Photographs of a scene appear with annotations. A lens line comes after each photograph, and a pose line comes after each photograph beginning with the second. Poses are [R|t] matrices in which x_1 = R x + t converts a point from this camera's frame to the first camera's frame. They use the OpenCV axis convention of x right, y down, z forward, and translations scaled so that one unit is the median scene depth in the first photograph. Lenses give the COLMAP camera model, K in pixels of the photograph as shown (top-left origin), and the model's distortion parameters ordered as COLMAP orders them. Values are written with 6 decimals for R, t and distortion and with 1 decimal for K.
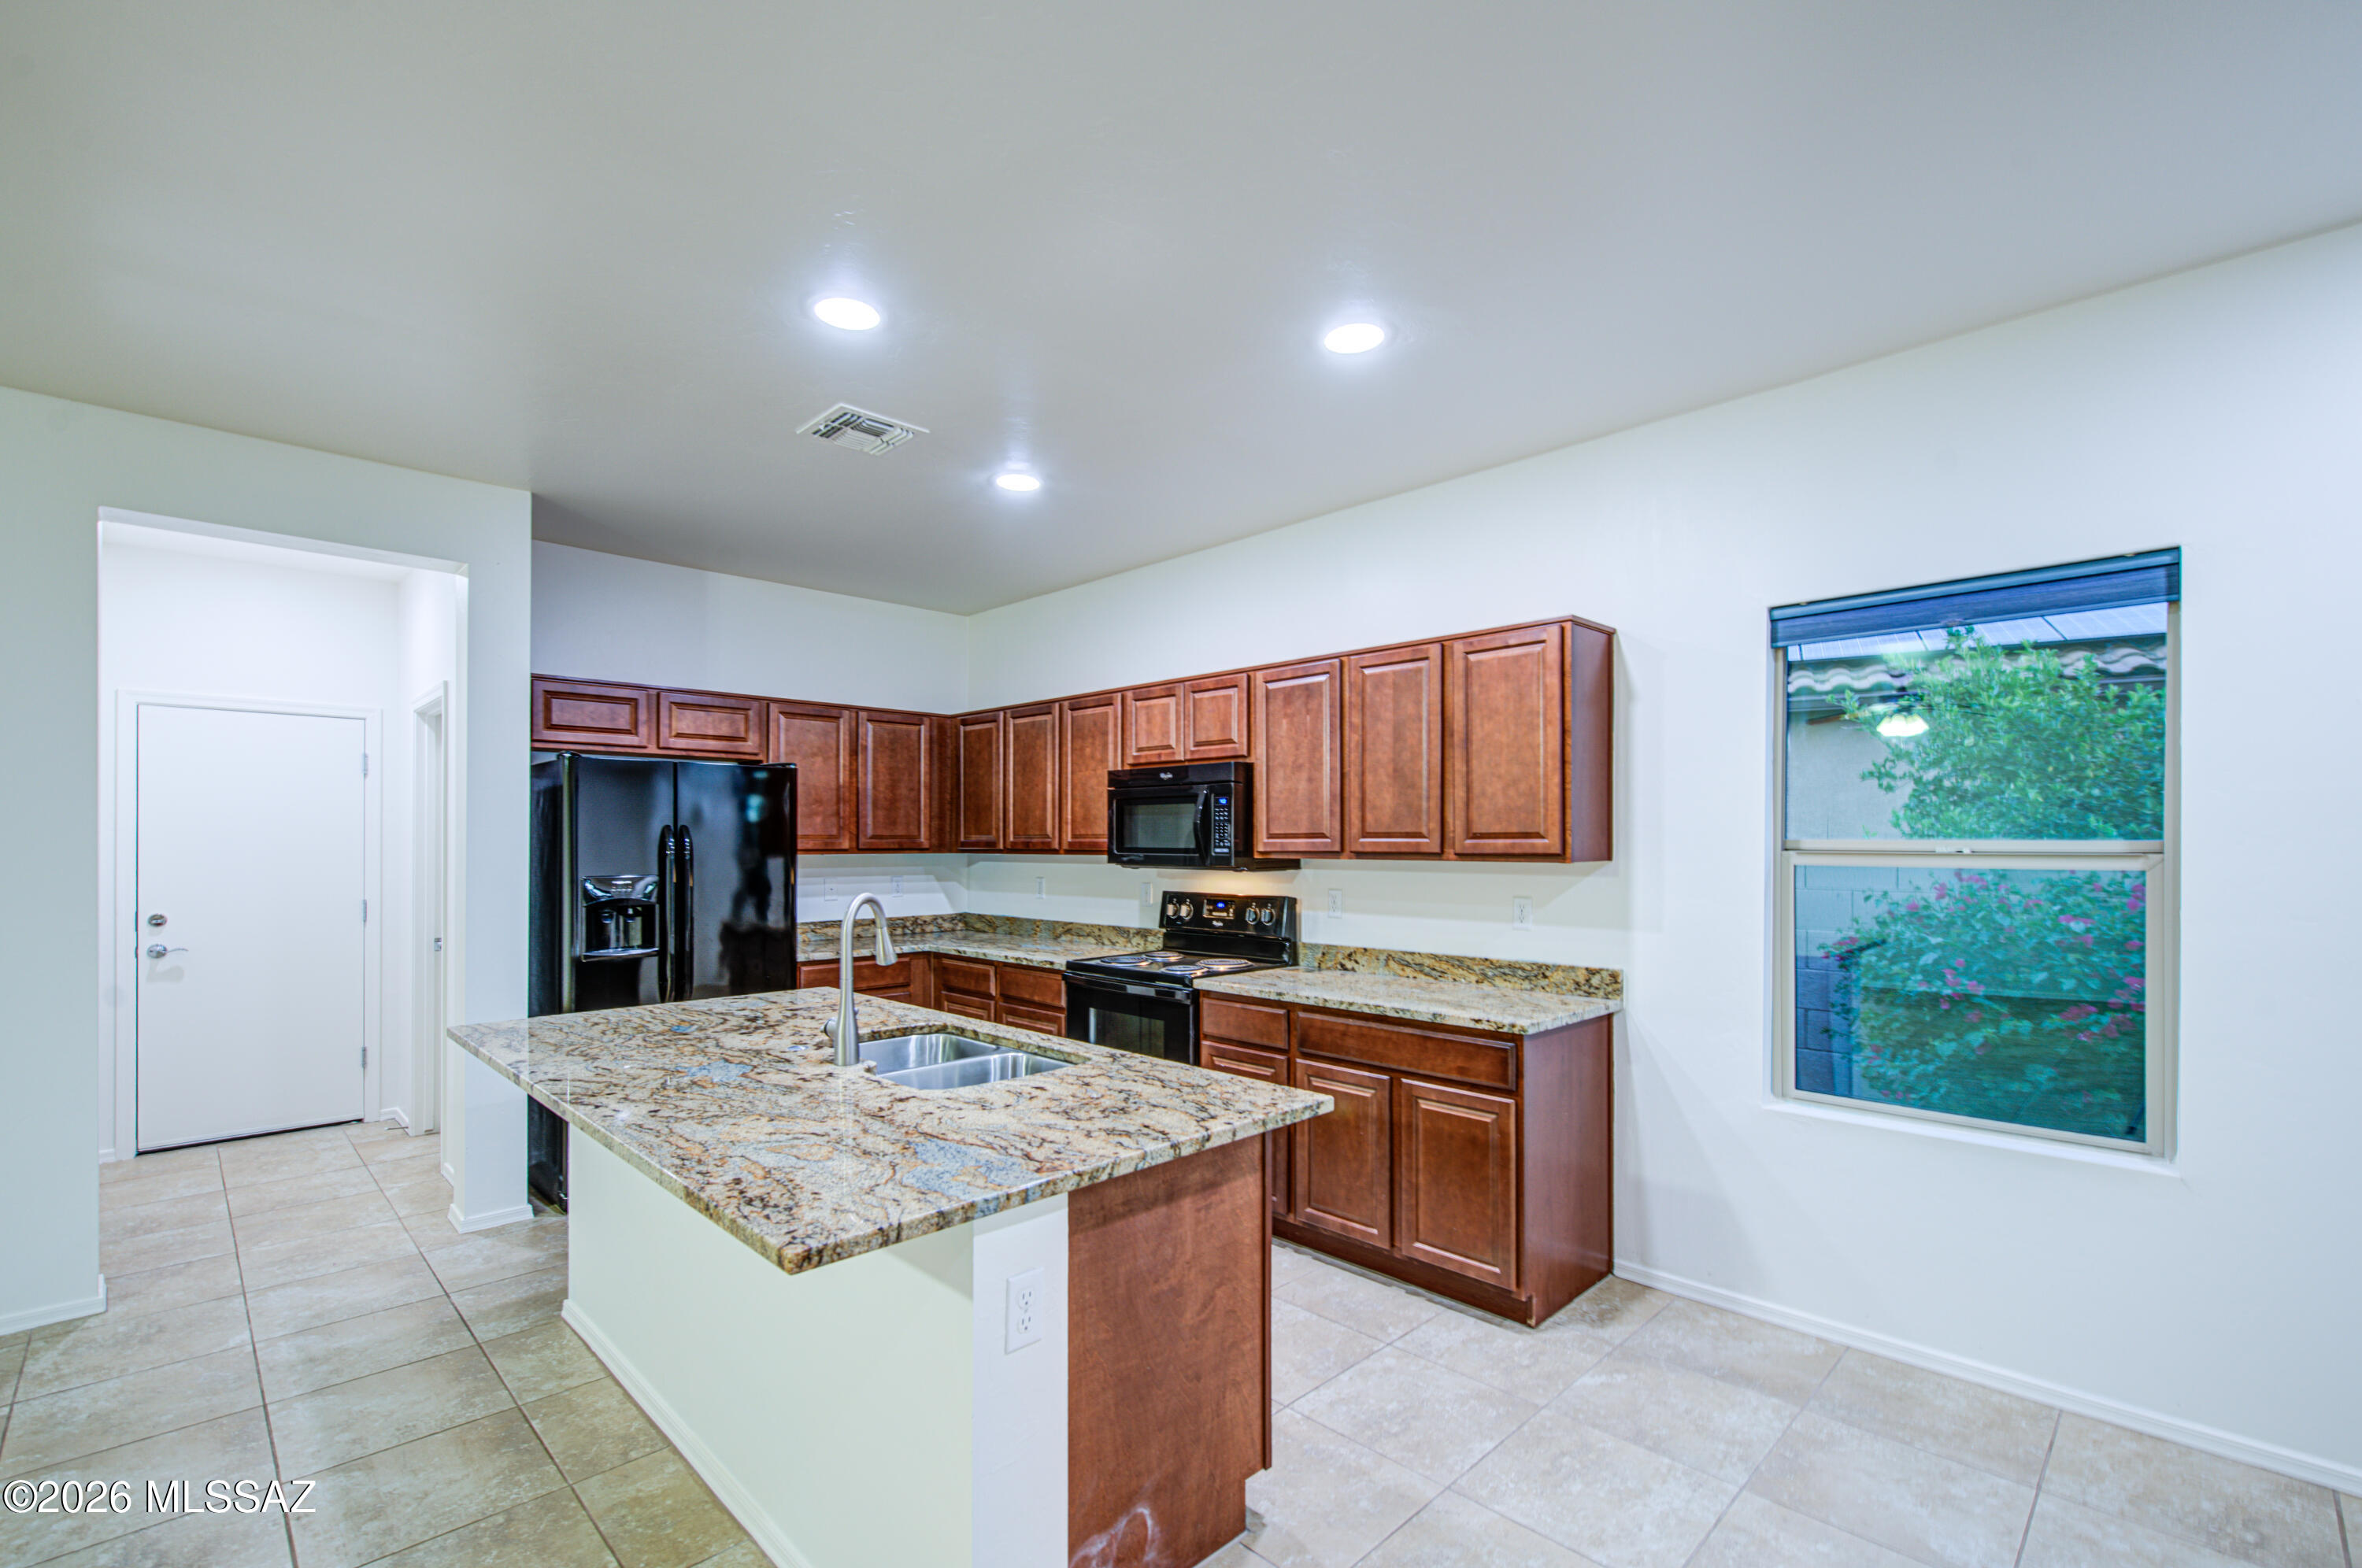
lens RADIAL K [[1045.9, 0, 1155.9], [0, 1045.9, 845.7], [0, 0, 1]] dist [0.007010, -0.004289]
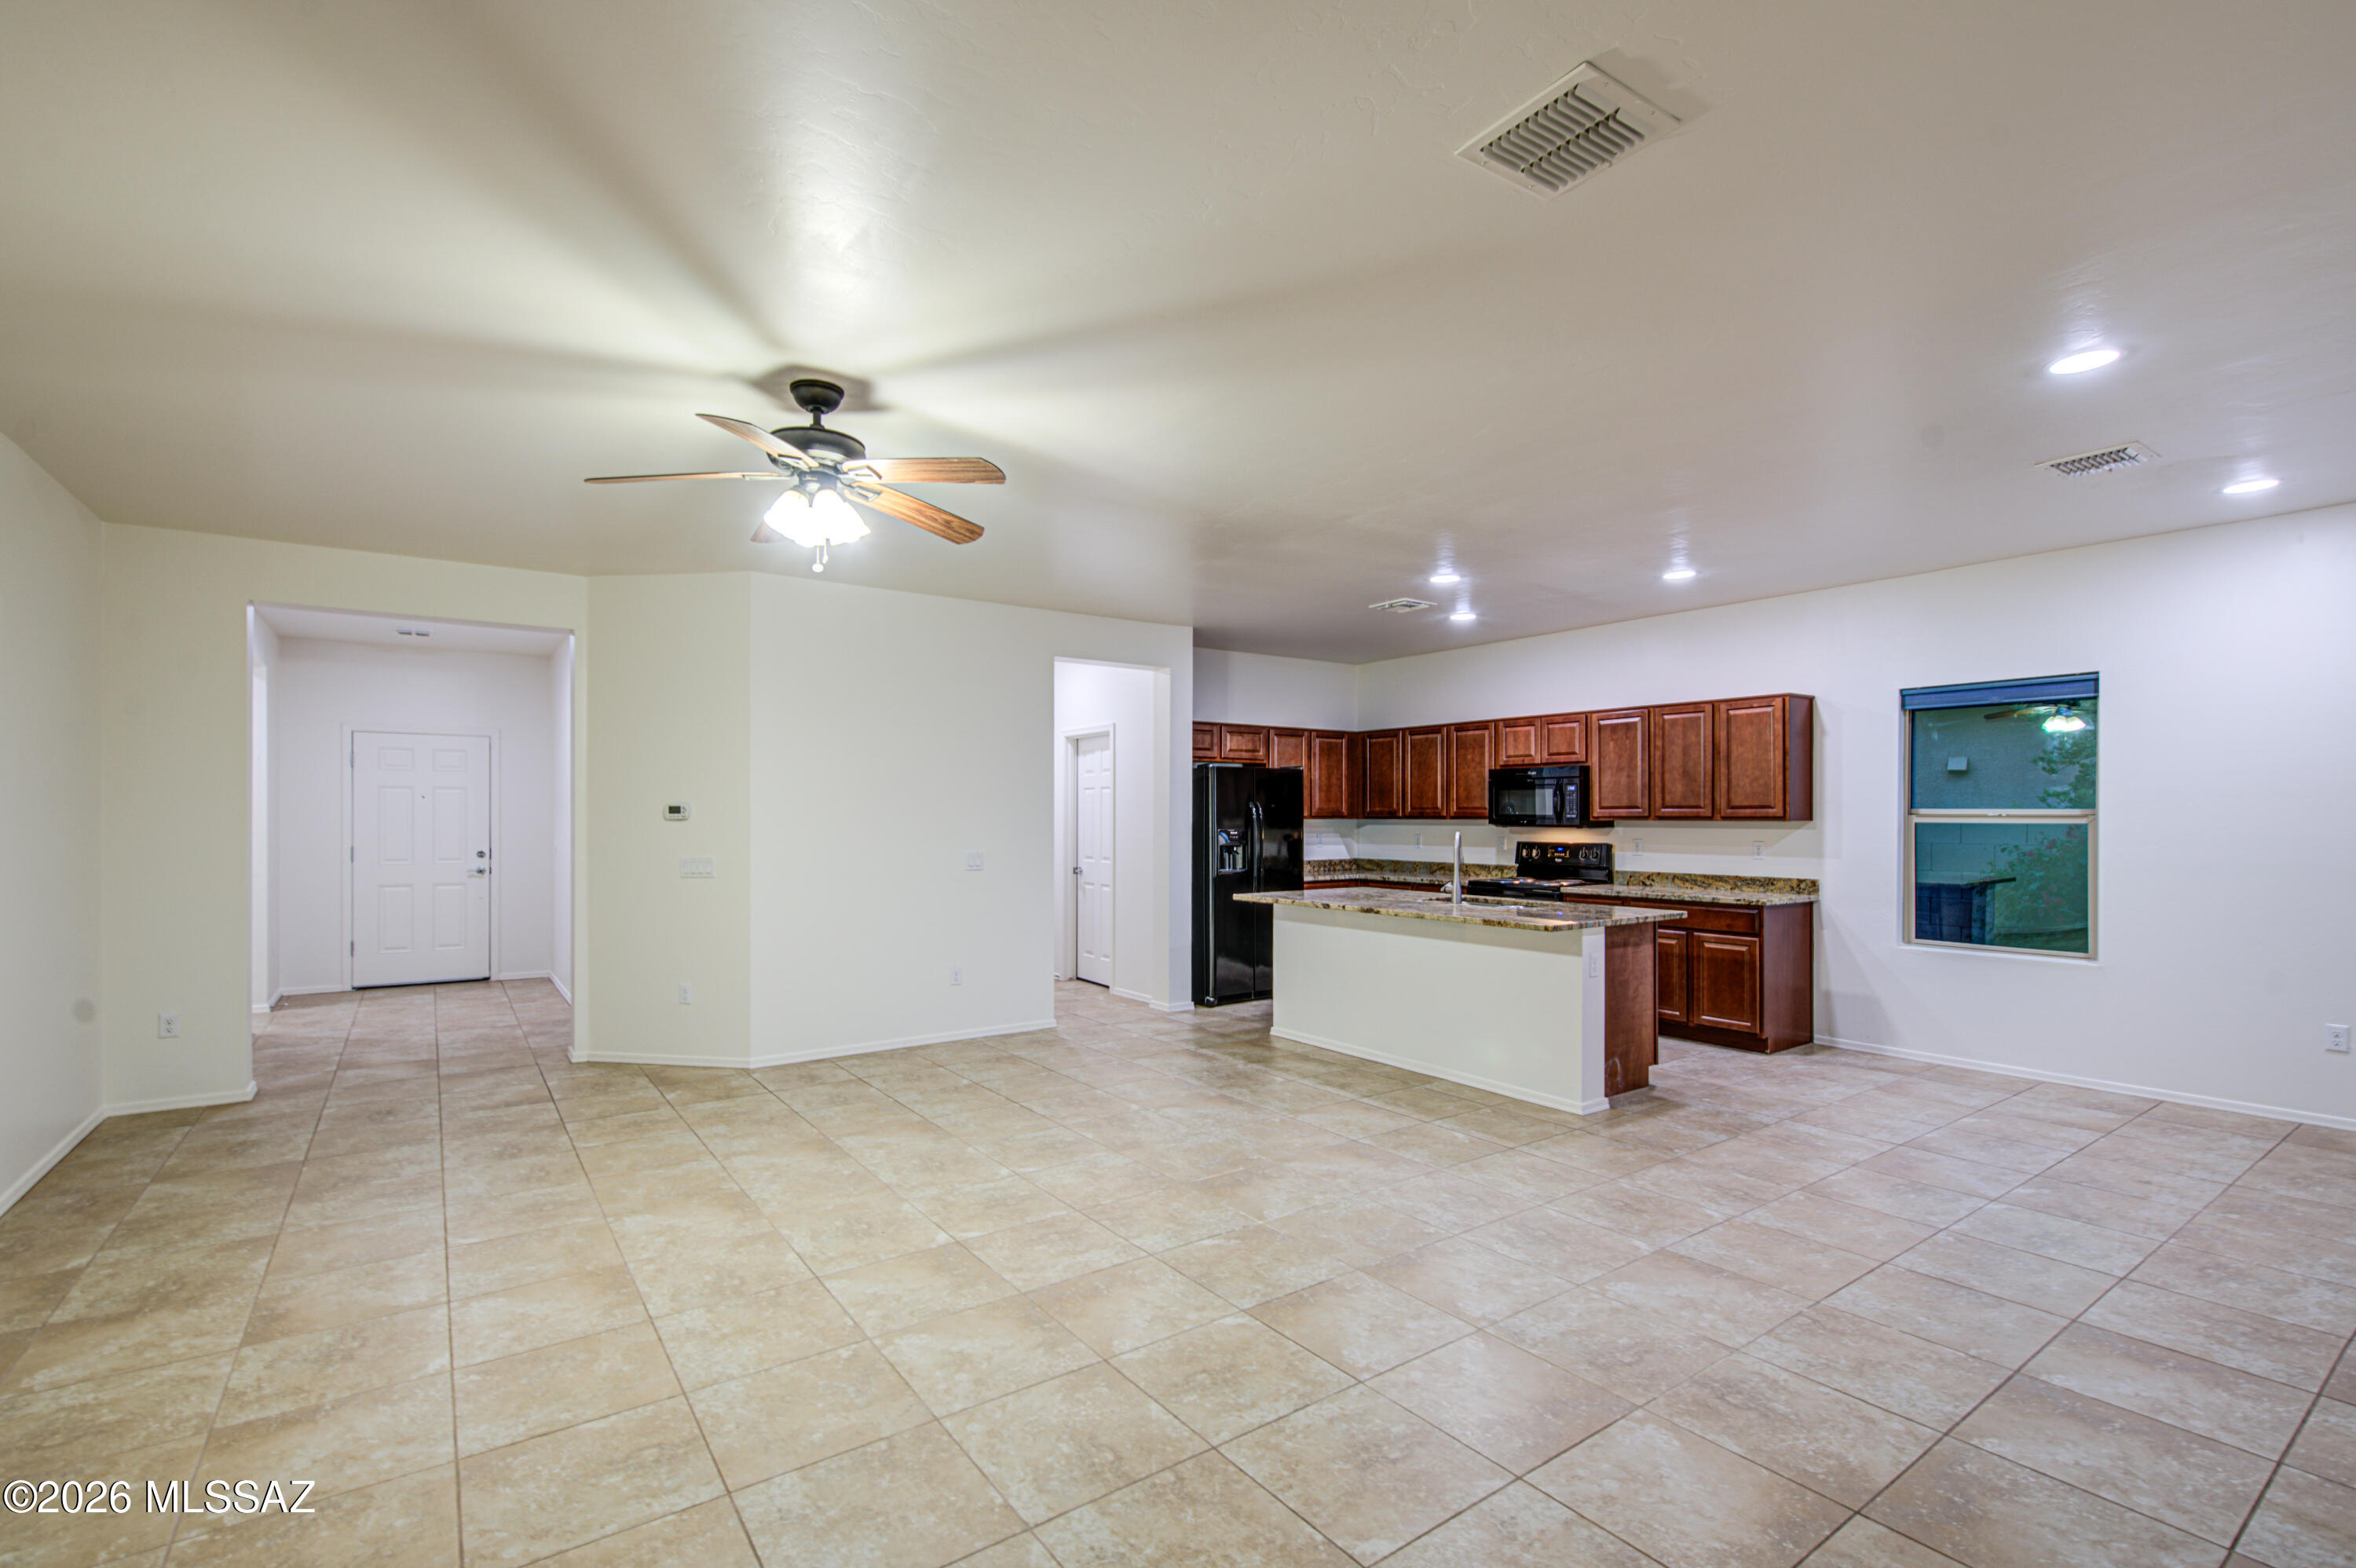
lens RADIAL K [[1043.3, 0, 1159.5], [0, 1043.3, 821.9], [0, 0, 1]] dist [0.007010, -0.004289]
pose [[0.987770, 0.000751, -0.155919, -0.384875], [-0.000423, 0.999998, 0.002136, 0.011867], [0.155920, -0.002044, 0.987768, -0.930412]]
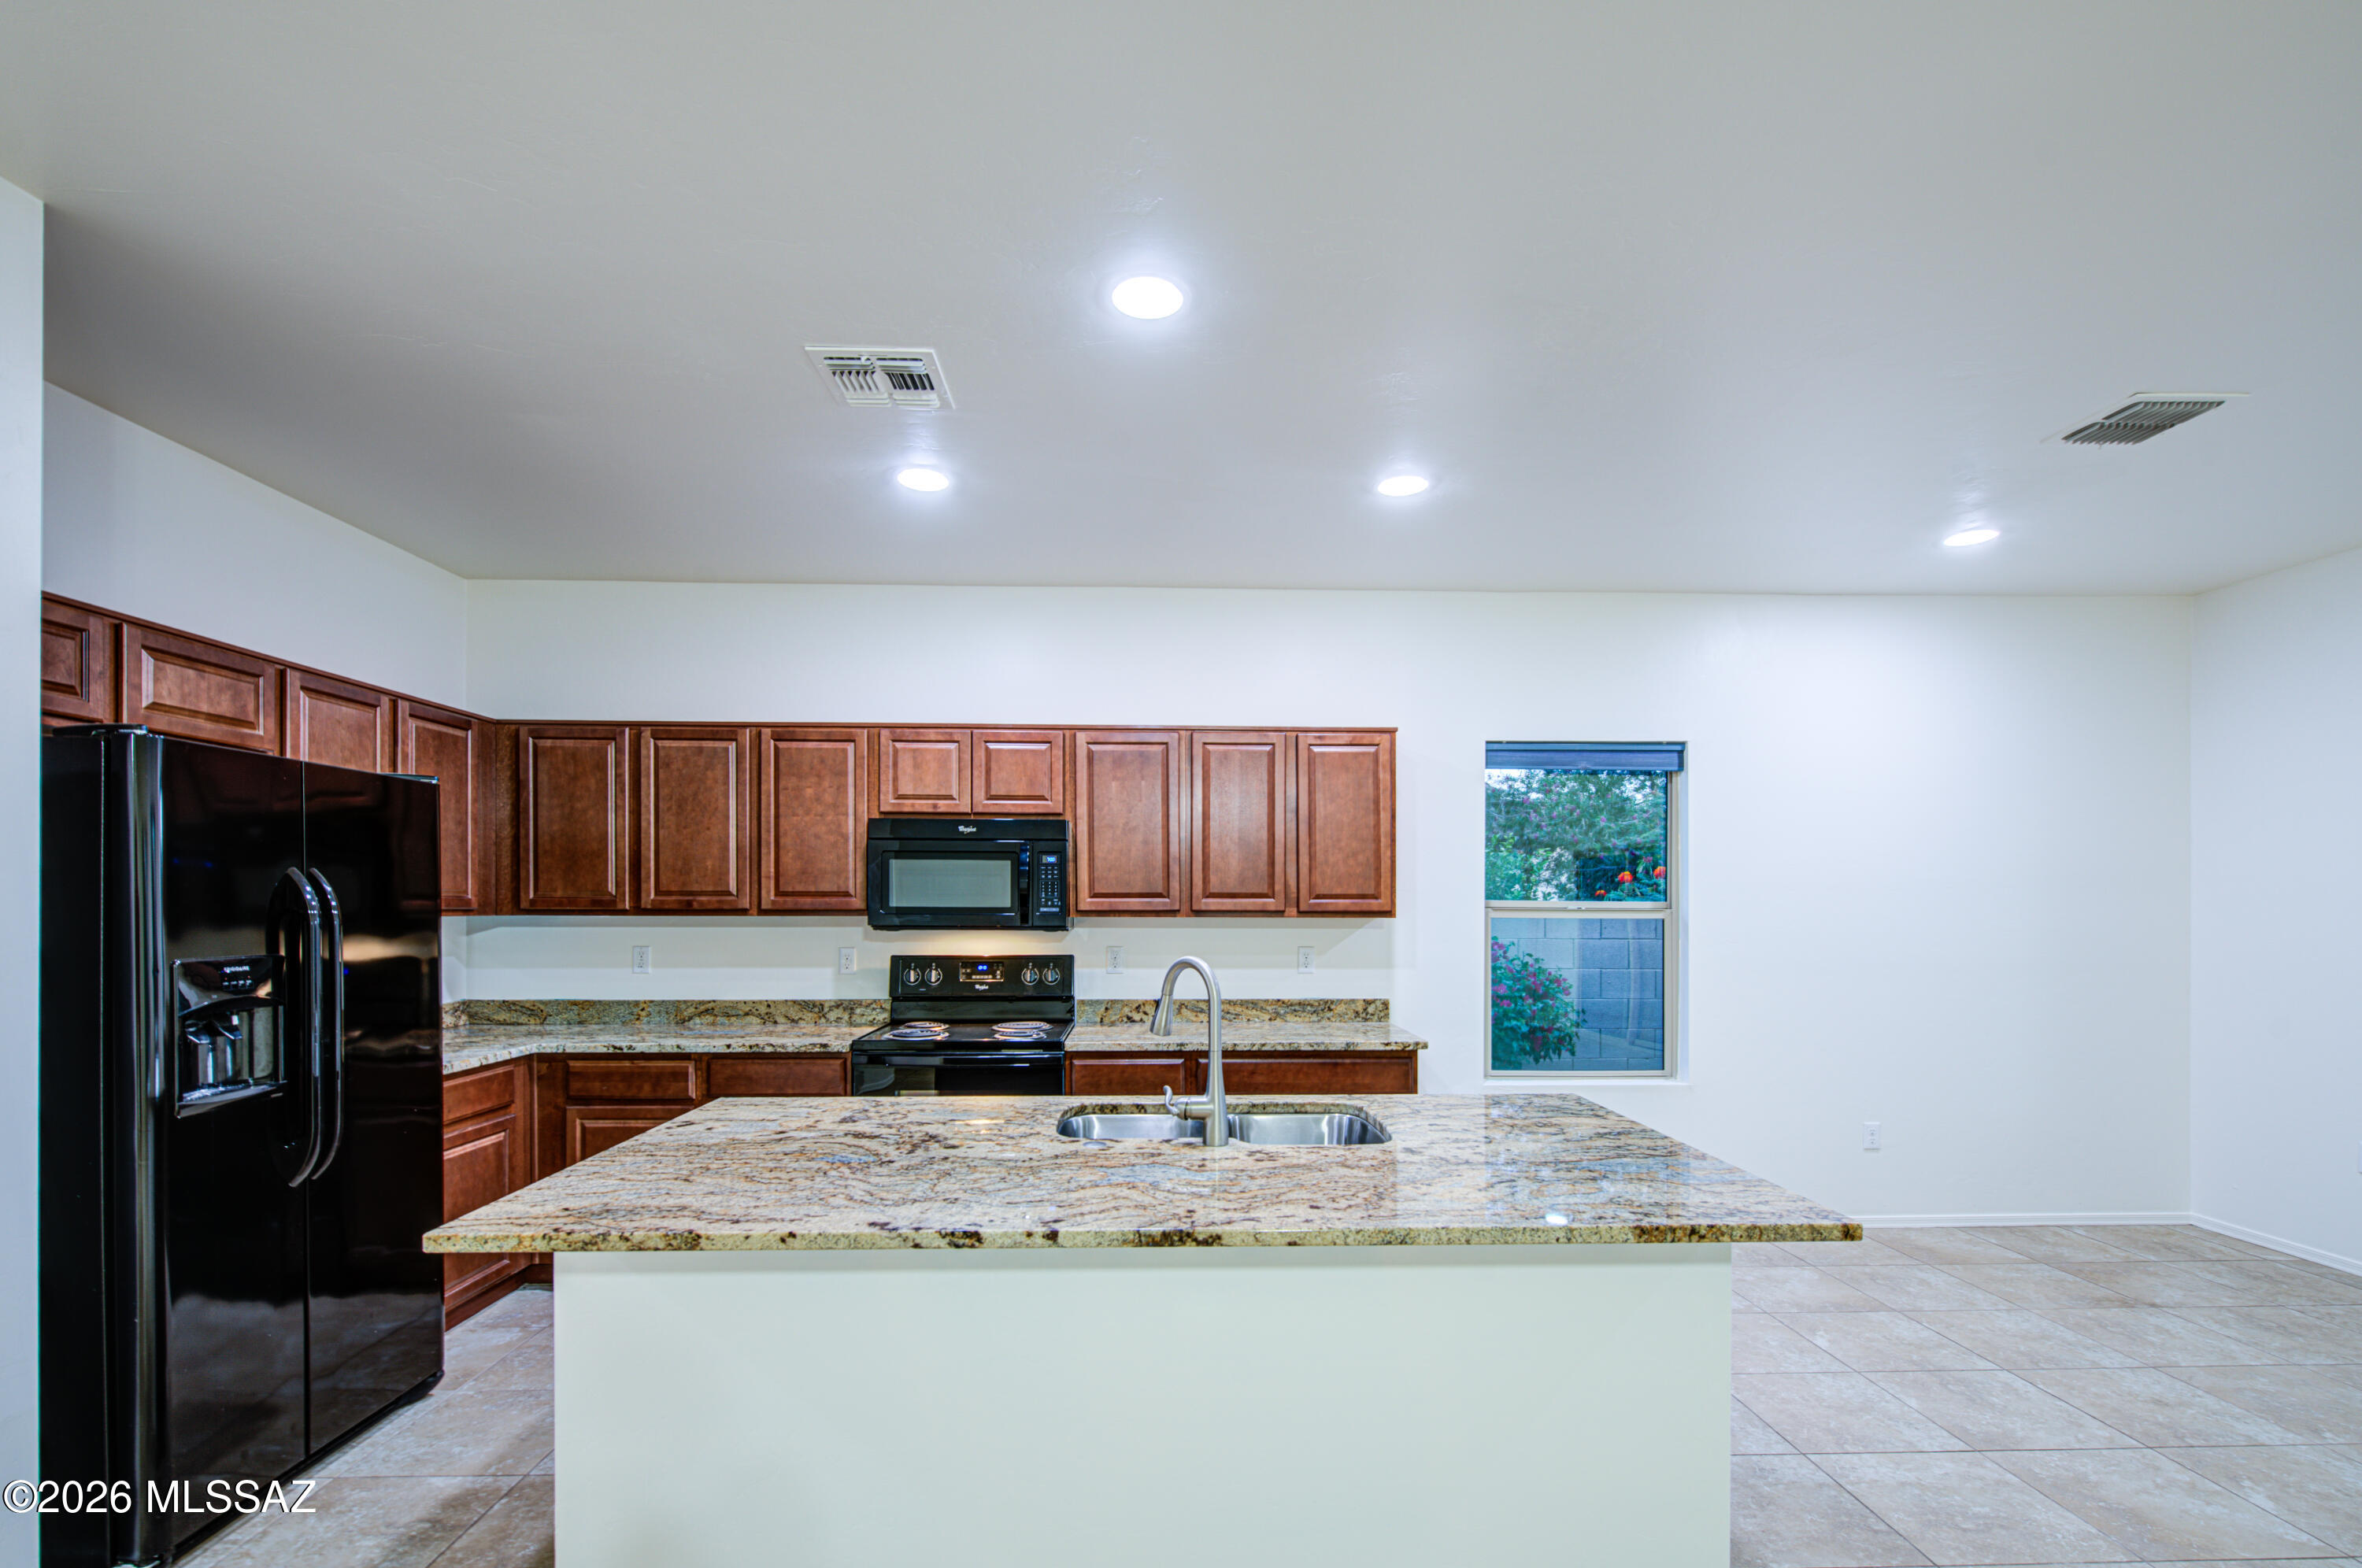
lens RADIAL K [[1045.9, 0, 1198.5], [0, 1045.9, 917.6], [0, 0, 1]] dist [0.007010, -0.004289]
pose [[0.667276, -0.006917, 0.744778, -0.638951], [0.000721, 0.999962, 0.008642, 0.003990], [-0.744810, -0.005230, 0.667256, 0.271813]]
